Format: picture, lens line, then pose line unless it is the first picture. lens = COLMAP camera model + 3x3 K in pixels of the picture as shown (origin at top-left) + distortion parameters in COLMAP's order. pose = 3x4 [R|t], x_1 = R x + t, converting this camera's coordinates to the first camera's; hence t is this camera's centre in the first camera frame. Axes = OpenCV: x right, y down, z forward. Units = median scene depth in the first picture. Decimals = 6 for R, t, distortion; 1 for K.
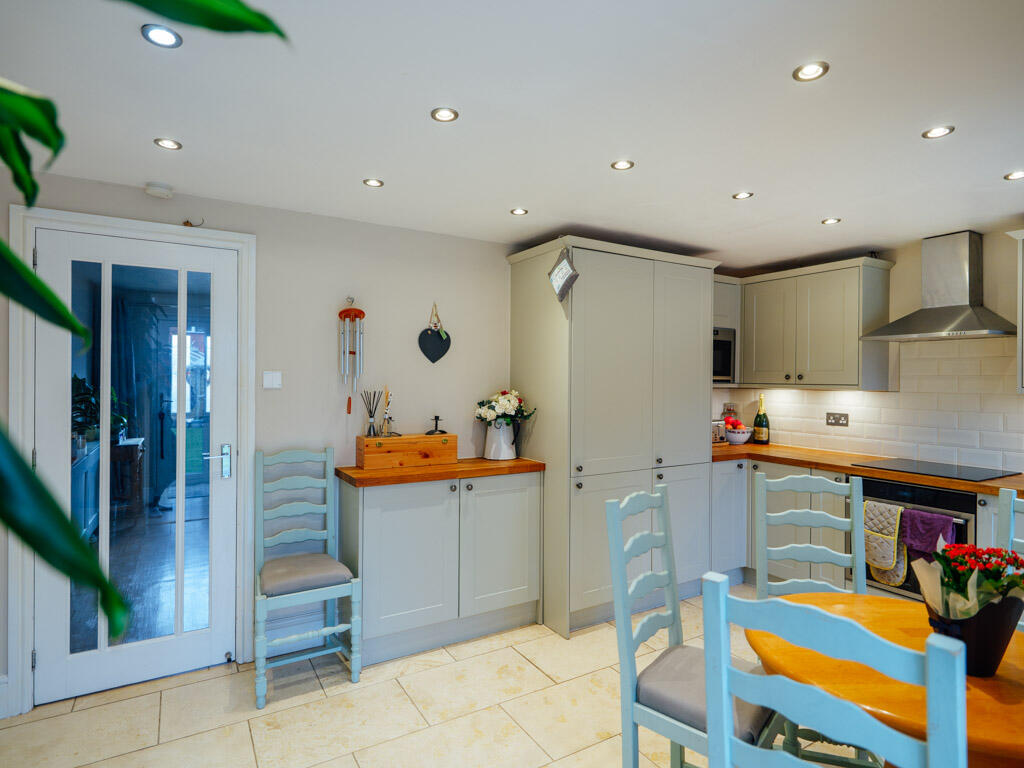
lens RADIAL K [[546.2, 0, 512.0], [0, 546.2, 384.0], [0, 0, 1]] dist [0.003345, -0.003842]
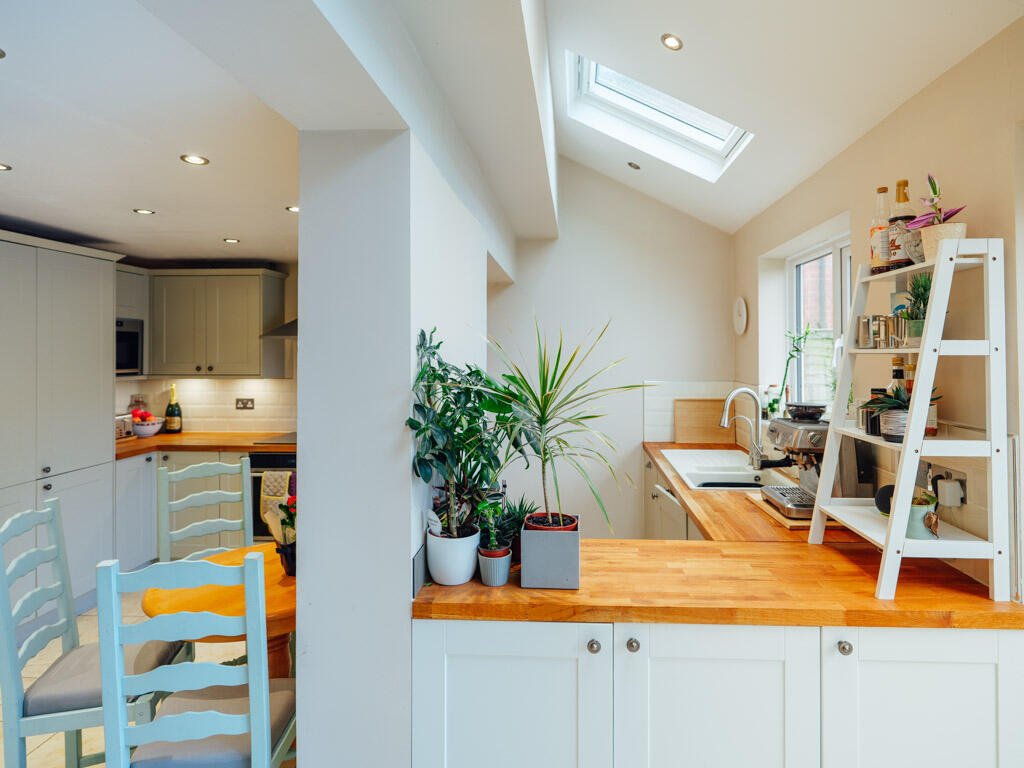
lens RADIAL K [[568.5, 0, 541.0], [0, 568.5, 347.8], [0, 0, 1]] dist [0.002817, 0.000594]
pose [[0.552290, -0.004160, 0.833642, -0.058056], [0.012544, 0.999916, -0.003321, -0.044425], [-0.833558, 0.012291, 0.552296, -0.188605]]
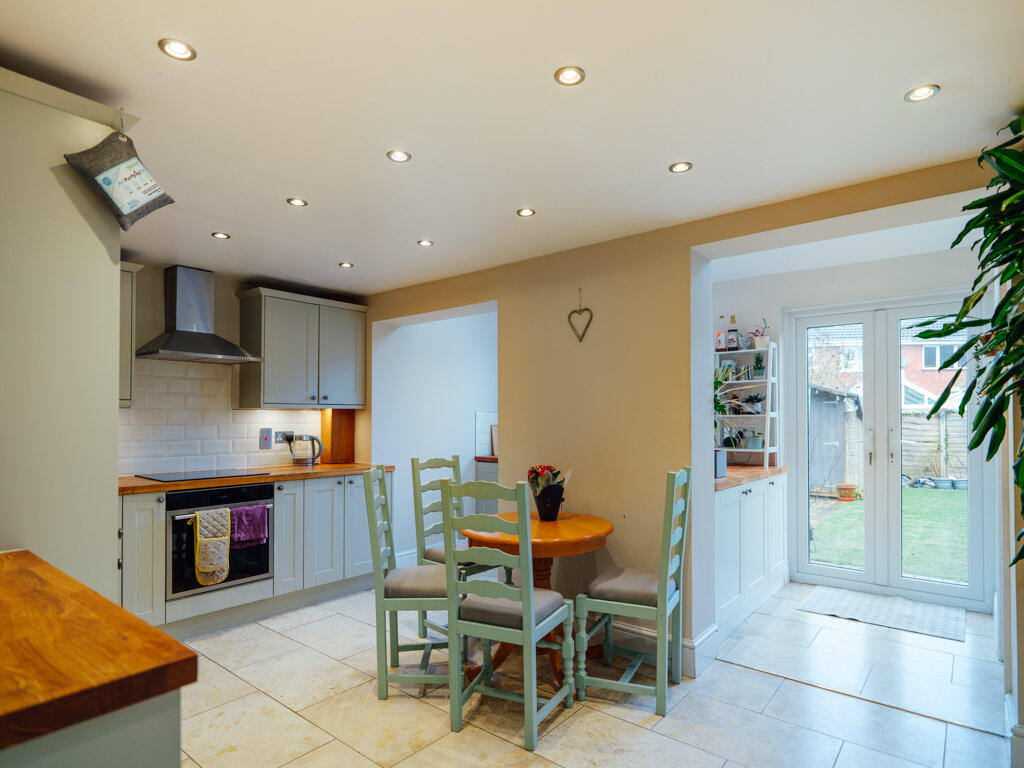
lens RADIAL K [[567.0, 0, 511.0], [0, 567.0, 414.9], [0, 0, 1]] dist [0.001316, -0.001380]
pose [[-0.330398, 0.000331, 0.943842, -0.476962], [0.001474, 0.999999, 0.000165, 0.028411], [-0.943840, 0.001446, -0.330398, 0.690434]]
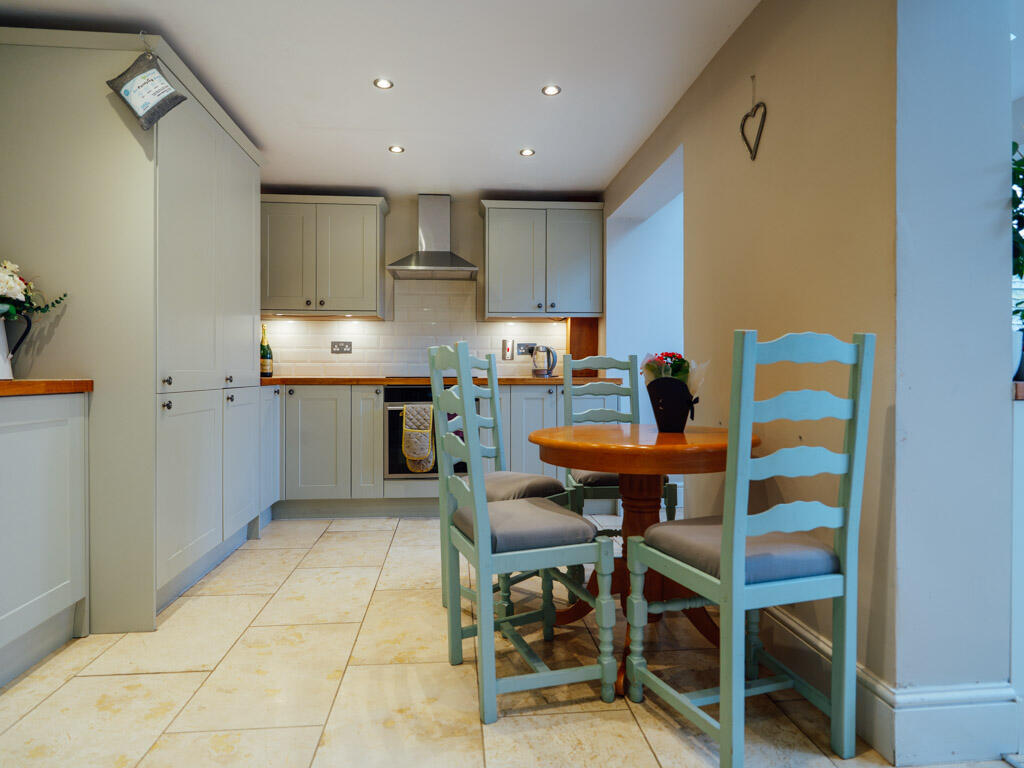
lens RADIAL K [[559.0, 0, 492.2], [0, 559.0, 374.2], [0, 0, 1]] dist [0.003145, -0.002099]
pose [[0.451377, -0.008779, 0.892290, -0.279464], [0.006326, 0.999958, 0.006639, 0.123212], [-0.892311, 0.002648, 0.451413, 0.262219]]
